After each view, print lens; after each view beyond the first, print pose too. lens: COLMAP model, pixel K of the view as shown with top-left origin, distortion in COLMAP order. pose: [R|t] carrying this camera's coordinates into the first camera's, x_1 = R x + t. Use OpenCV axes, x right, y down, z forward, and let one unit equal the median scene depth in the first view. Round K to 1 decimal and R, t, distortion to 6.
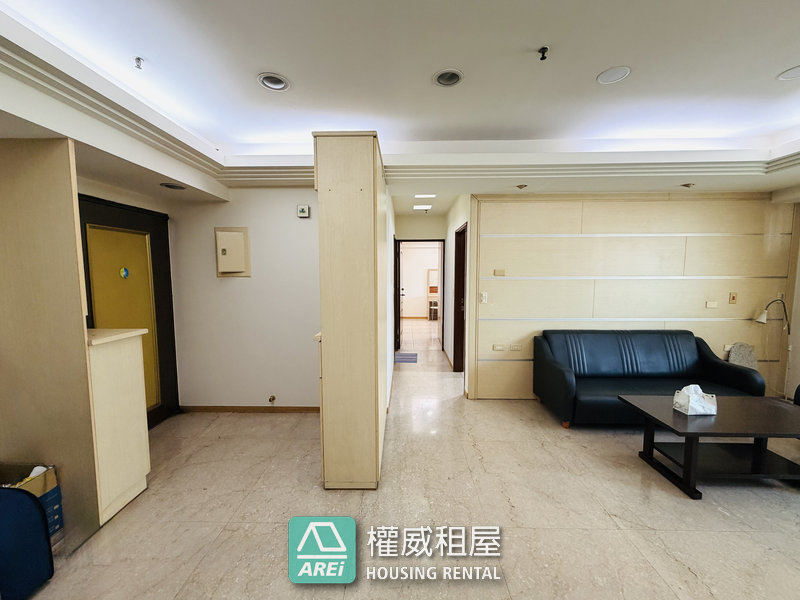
lens RADIAL K [[318.2, 0, 392.9], [0, 318.2, 299.8], [0, 0, 1]] dist [-0.000276, 0.000006]
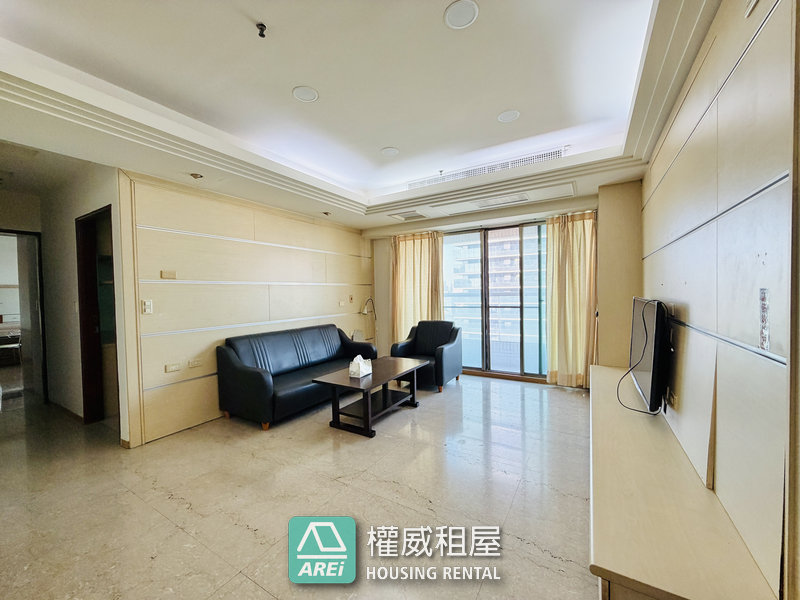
lens RADIAL K [[318.2, 0, 398.4], [0, 318.2, 297.9], [0, 0, 1]] dist [-0.000276, 0.000006]
pose [[0.501912, -0.025548, 0.864541, -0.095733], [0.084505, 0.996230, -0.019620, 0.050102], [-0.860781, 0.082905, 0.502179, 0.120072]]
